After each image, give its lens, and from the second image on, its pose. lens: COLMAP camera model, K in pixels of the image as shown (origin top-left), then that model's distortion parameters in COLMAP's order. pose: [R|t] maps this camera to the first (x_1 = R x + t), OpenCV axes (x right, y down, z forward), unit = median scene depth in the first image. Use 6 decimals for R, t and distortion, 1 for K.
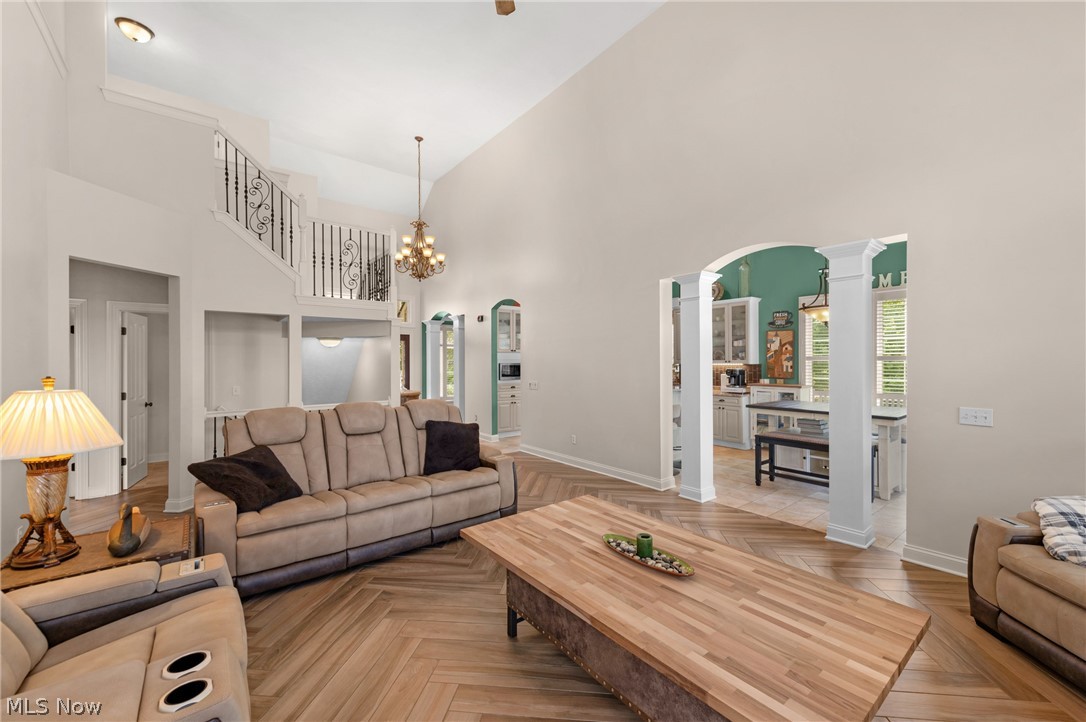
lens RADIAL K [[429.3, 0, 550.5], [0, 429.3, 361.4], [0, 0, 1]] dist [0.020410, -0.001956]
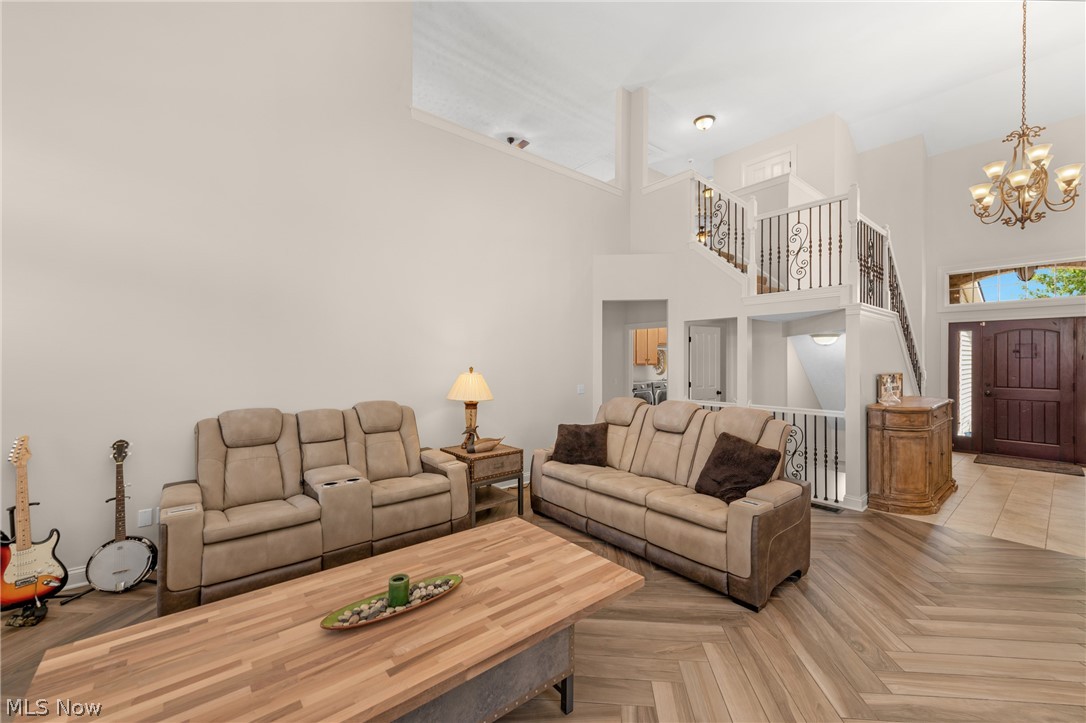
lens RADIAL K [[418.3, 0, 549.9], [0, 418.3, 360.5], [0, 0, 1]] dist [0.009695, -0.000824]
pose [[0.049436, 0.001692, -0.998776, 0.509723], [-0.001863, 0.999997, 0.001602, -0.001904], [0.998776, 0.001781, 0.049439, 0.623125]]
